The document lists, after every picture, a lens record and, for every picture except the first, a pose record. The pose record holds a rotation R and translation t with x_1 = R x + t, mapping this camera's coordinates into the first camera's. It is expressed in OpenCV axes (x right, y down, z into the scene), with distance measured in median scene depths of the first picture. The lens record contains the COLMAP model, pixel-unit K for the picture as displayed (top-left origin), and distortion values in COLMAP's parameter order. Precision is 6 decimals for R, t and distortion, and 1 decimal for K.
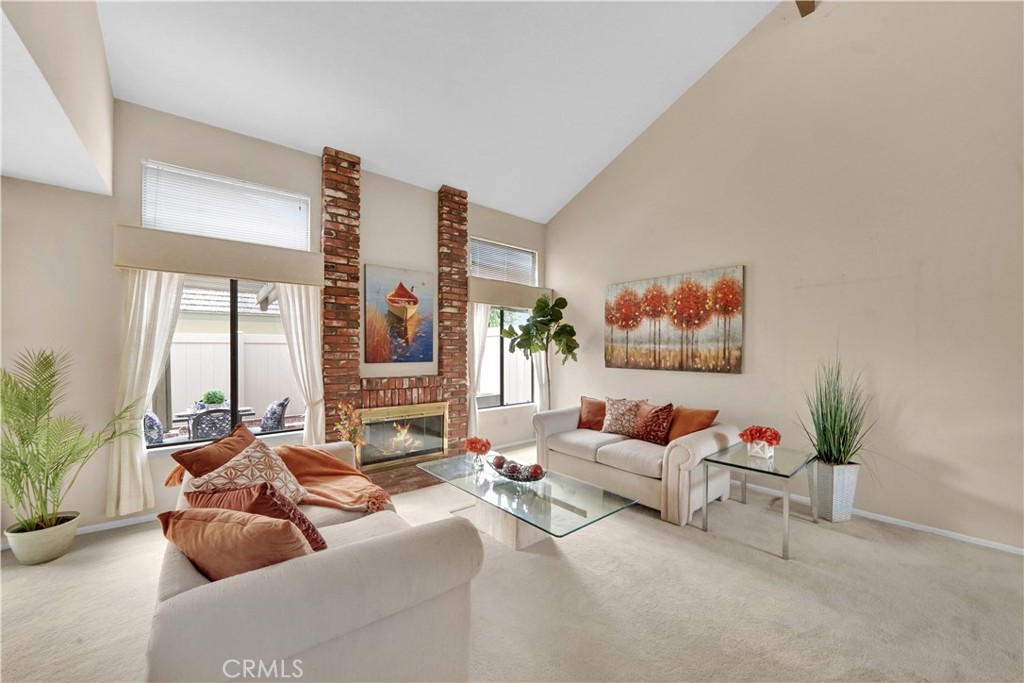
lens RADIAL K [[374.5, 0, 509.0], [0, 374.5, 352.6], [0, 0, 1]] dist [-0.001189, -0.000078]
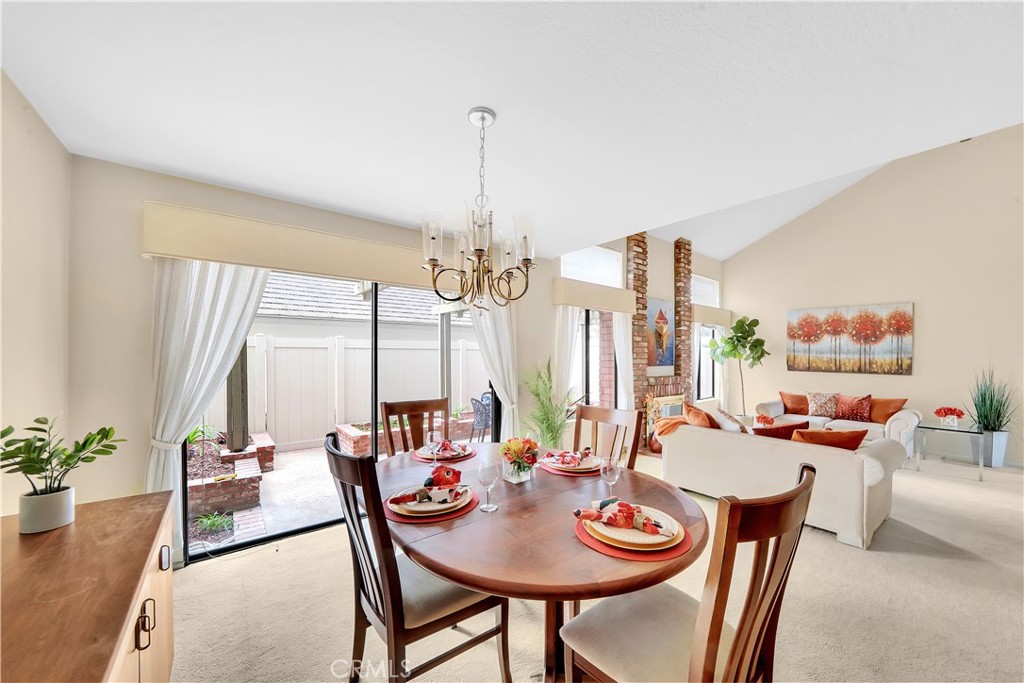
lens RADIAL K [[370.0, 0, 541.2], [0, 370.0, 353.4], [0, 0, 1]] dist [-0.012125, -0.000003]
pose [[0.999878, 0.007685, 0.013631, -0.756079], [-0.007578, 0.999940, -0.007882, -0.006617], [-0.013691, 0.007778, 0.999876, -0.373525]]
